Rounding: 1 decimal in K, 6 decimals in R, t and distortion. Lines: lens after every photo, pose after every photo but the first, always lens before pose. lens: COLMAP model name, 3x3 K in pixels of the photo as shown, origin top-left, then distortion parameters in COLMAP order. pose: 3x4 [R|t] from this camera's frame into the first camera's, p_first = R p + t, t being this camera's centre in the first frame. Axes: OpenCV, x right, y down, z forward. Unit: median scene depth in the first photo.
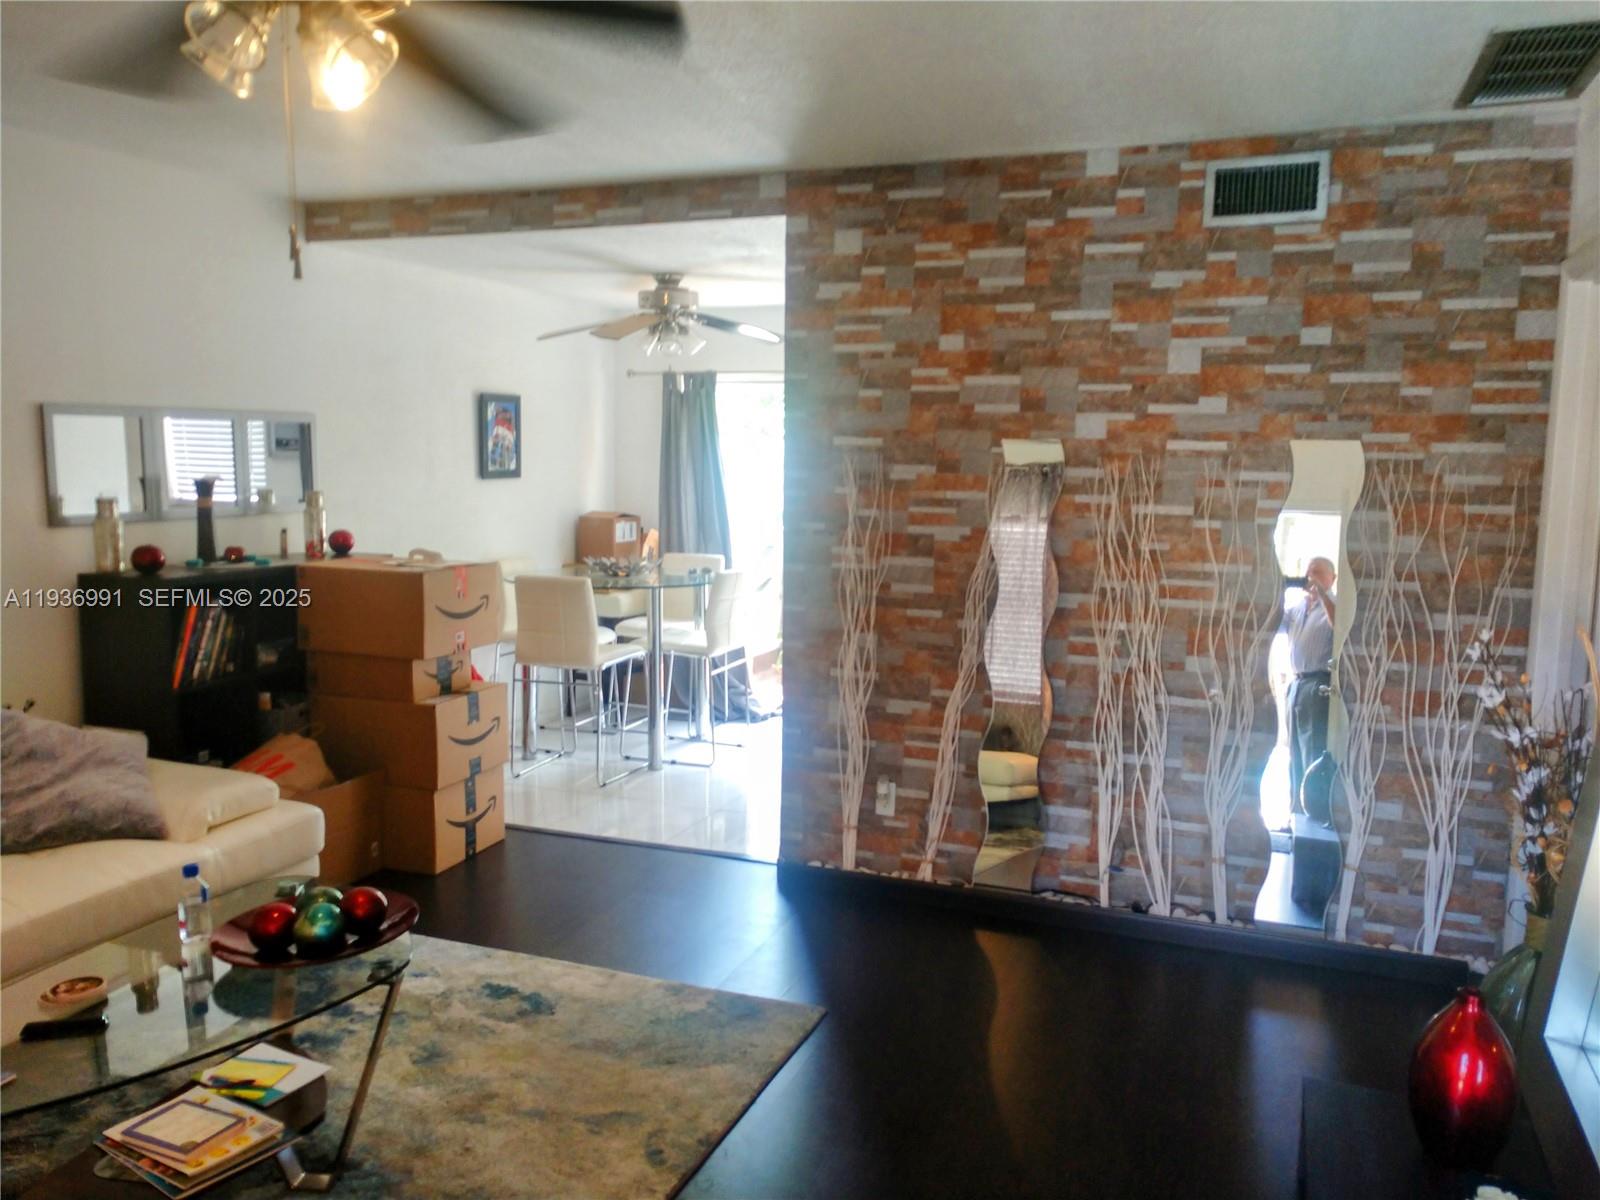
lens RADIAL K [[1225.6, 0, 799.2], [0, 1225.6, 588.0], [0, 0, 1]] dist [0.034541, 0.002481]
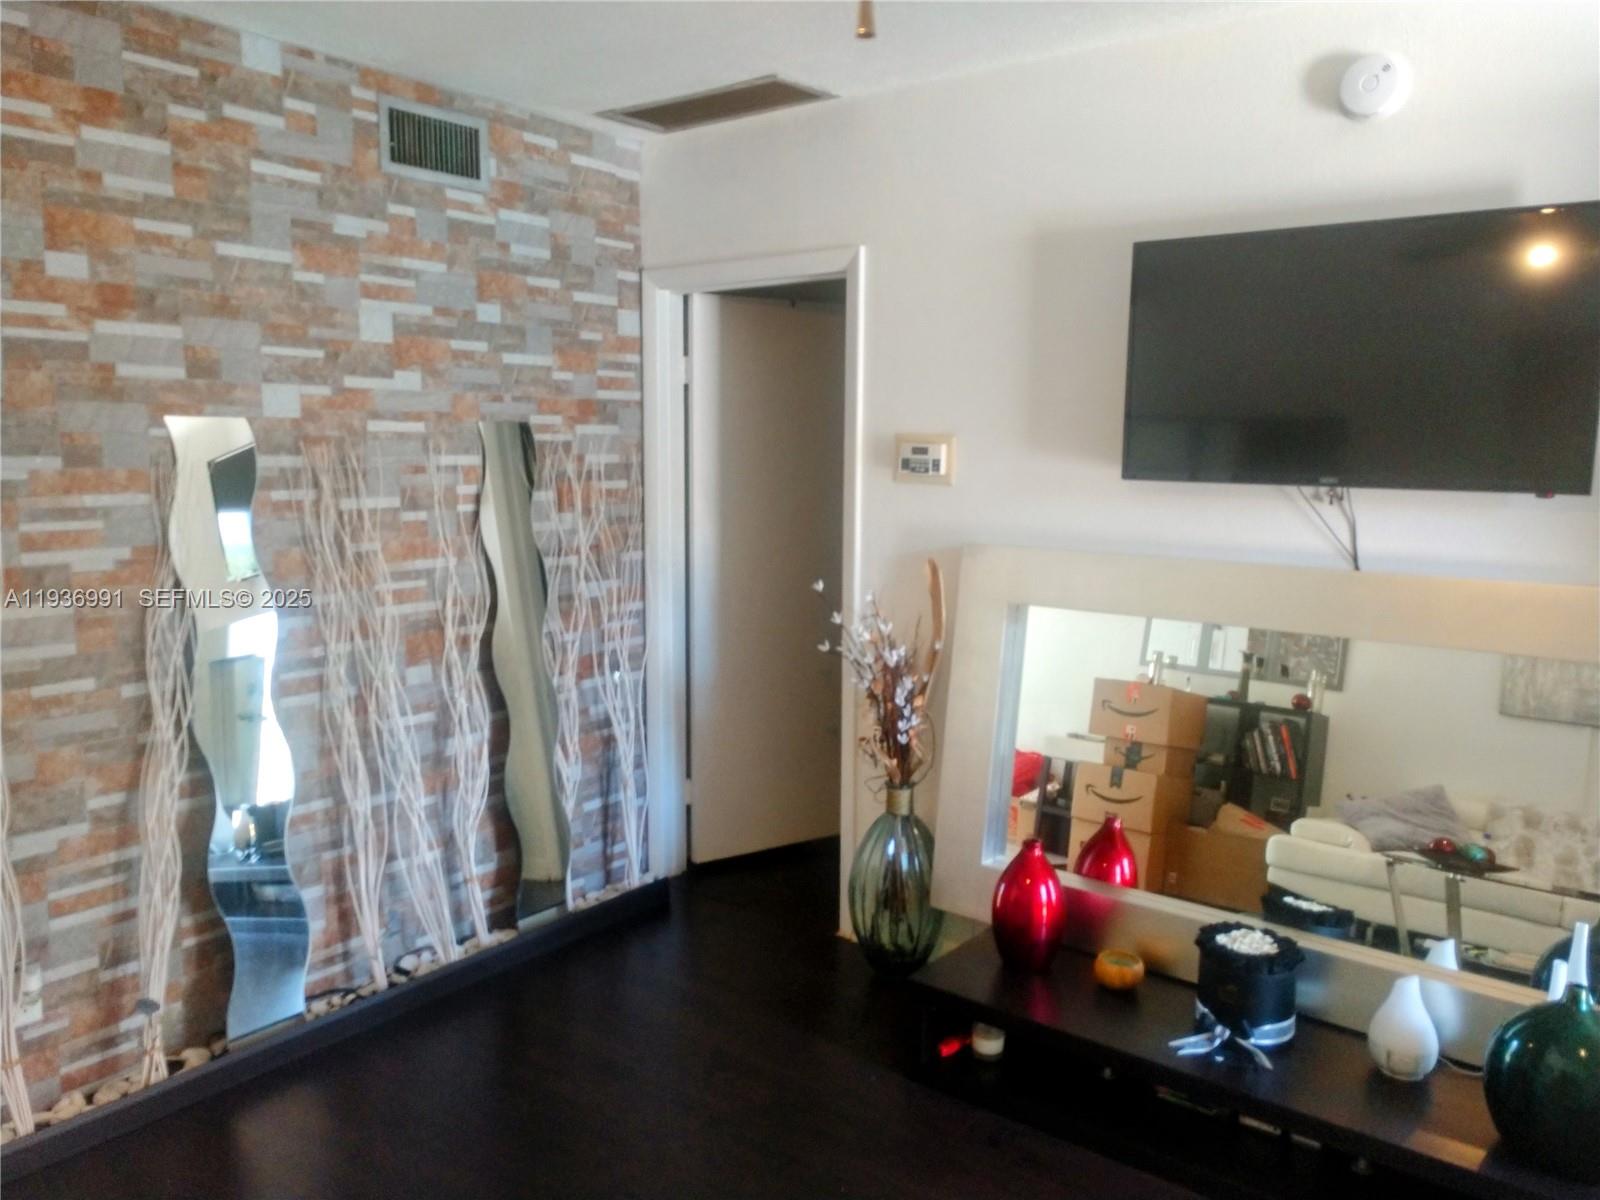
lens RADIAL K [[1225.6, 0, 791.4], [0, 1225.6, 592.6], [0, 0, 1]] dist [0.034541, 0.002481]
pose [[0.288540, -0.131168, 0.948441, -0.430212], [0.106091, 0.988852, 0.104481, -0.060609], [-0.951572, 0.070474, 0.299239, 0.478845]]
